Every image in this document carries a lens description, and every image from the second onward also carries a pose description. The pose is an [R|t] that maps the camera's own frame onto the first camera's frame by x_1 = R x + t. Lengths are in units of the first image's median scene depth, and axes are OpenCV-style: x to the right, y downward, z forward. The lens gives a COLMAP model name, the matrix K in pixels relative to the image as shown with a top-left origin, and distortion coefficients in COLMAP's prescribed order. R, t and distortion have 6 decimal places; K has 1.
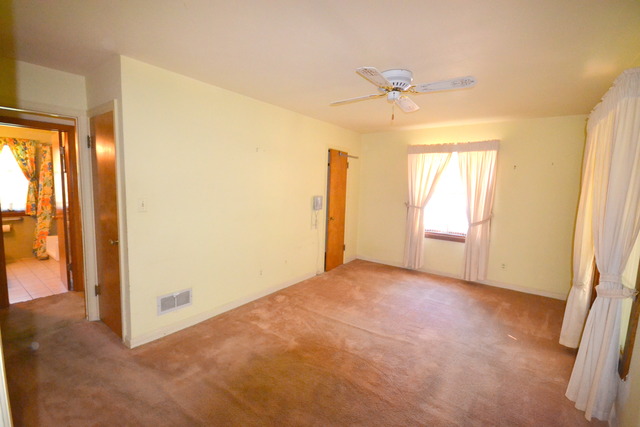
lens RADIAL K [[283.1, 0, 297.6], [0, 283.1, 216.8], [0, 0, 1]] dist [-0.005962, -0.001553]
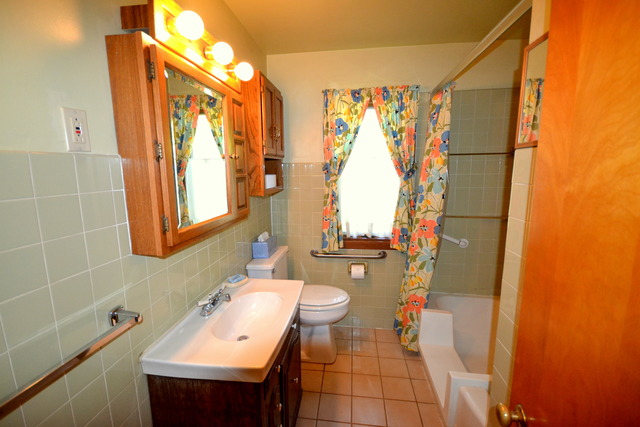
lens RADIAL K [[283.1, 0, 318.6], [0, 283.1, 213.7], [0, 0, 1]] dist [-0.005962, -0.001553]
pose [[0.522115, 0.093877, -0.847693, -0.623667], [-0.068848, 0.995319, 0.067821, -0.092663], [0.850092, 0.022951, 0.526134, 0.637493]]
